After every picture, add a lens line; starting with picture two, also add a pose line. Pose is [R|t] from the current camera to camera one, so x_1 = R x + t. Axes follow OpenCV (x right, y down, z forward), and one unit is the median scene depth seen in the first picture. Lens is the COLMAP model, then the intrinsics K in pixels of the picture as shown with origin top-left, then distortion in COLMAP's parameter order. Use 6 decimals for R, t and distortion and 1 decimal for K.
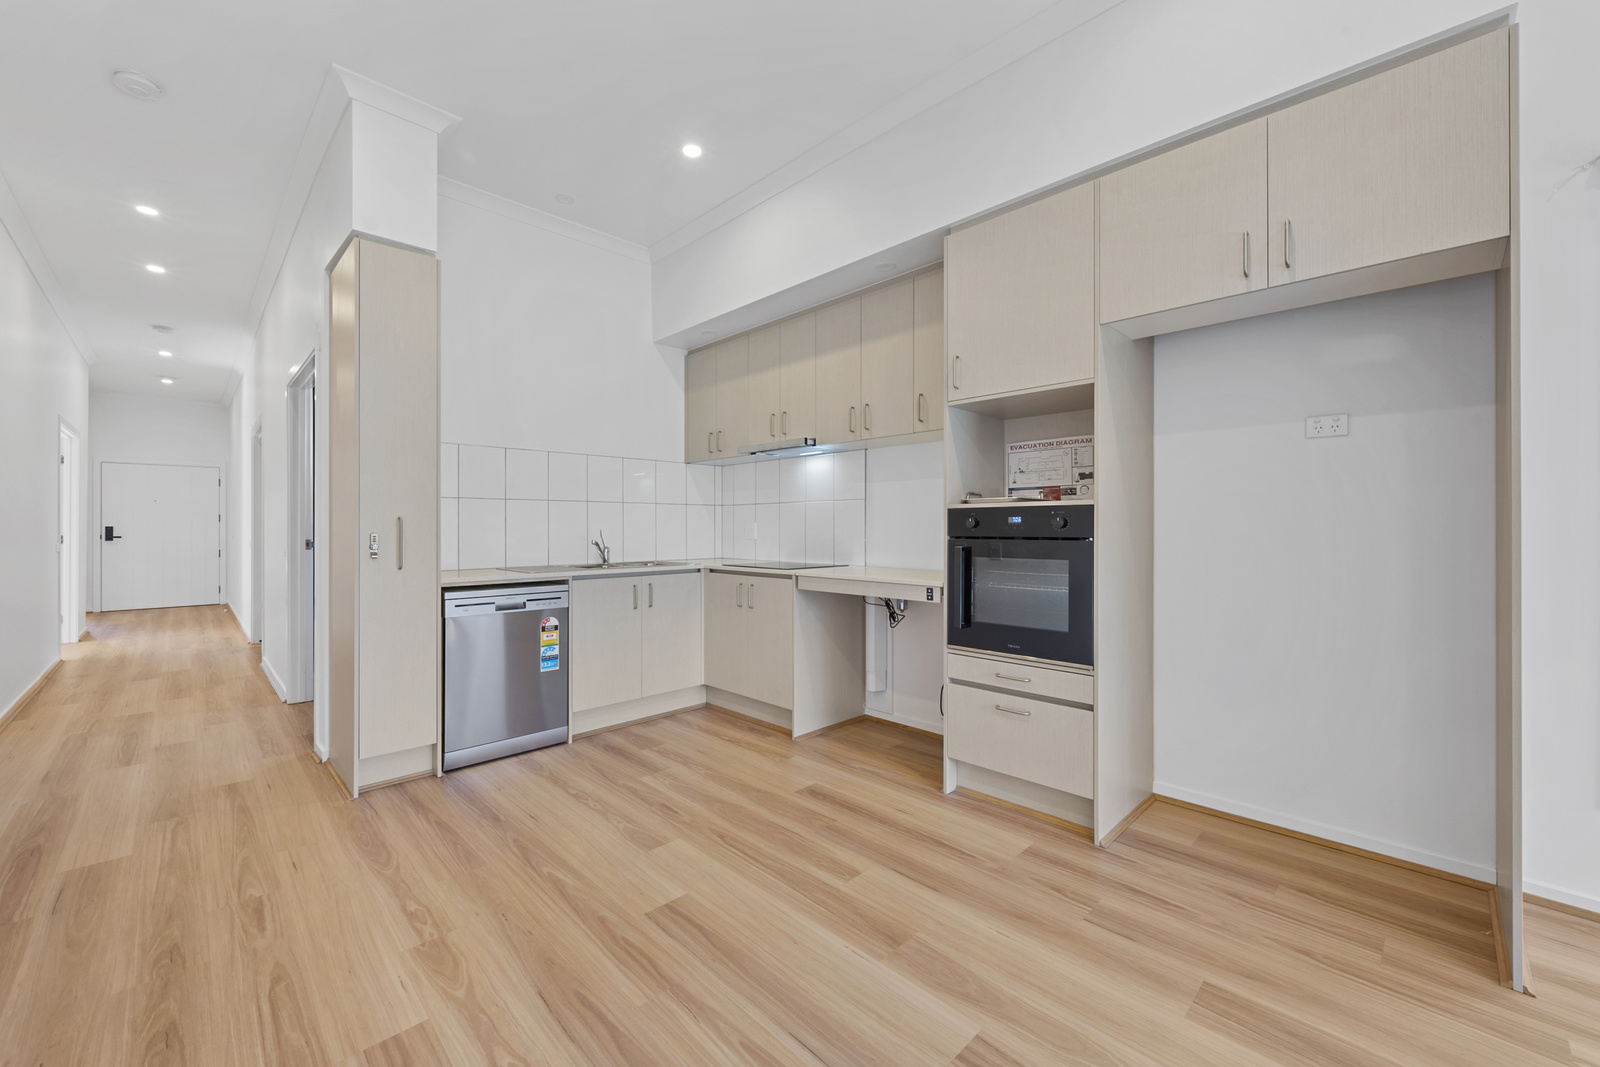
lens RADIAL K [[634.8, 0, 800.0], [0, 634.8, 533.5], [0, 0, 1]] dist [-0.000070, -0.000487]
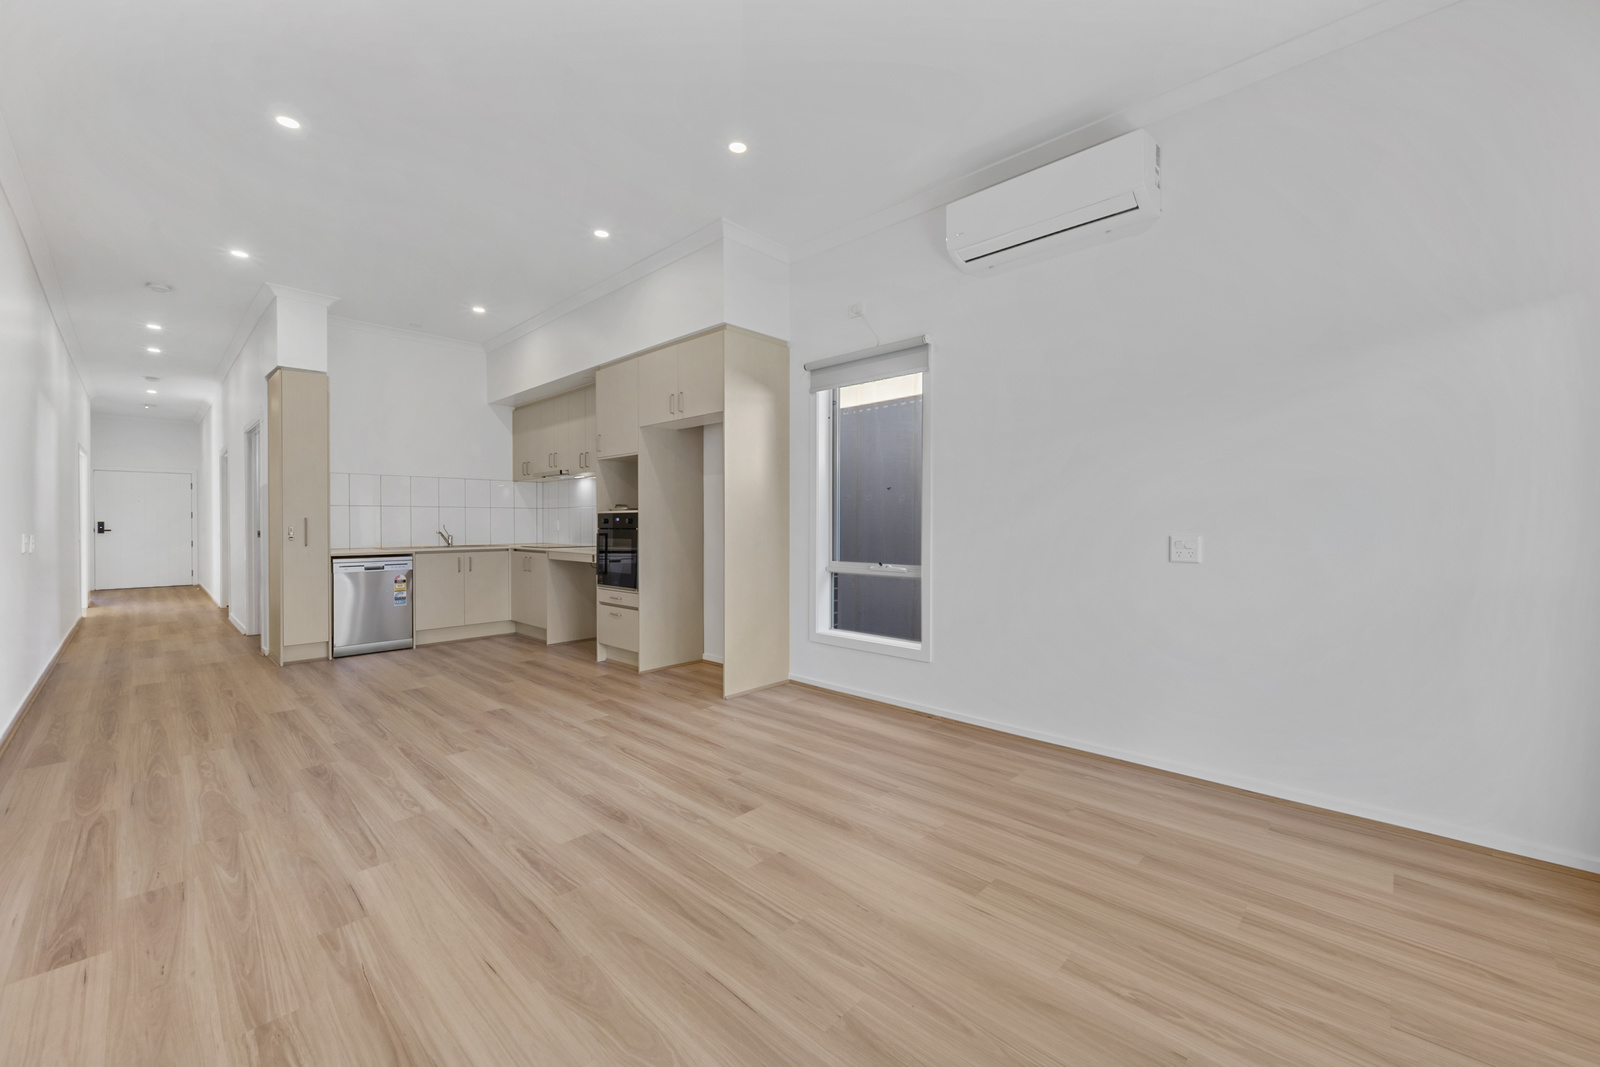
lens RADIAL K [[628.8, 0, 800.0], [0, 628.8, 533.5], [0, 0, 1]] dist [-0.000129, -0.000015]
pose [[0.999337, -0.000724, 0.036405, 0.556169], [0.000413, 0.999963, 0.008549, 0.003743], [-0.036409, -0.008528, 0.999301, -0.663490]]
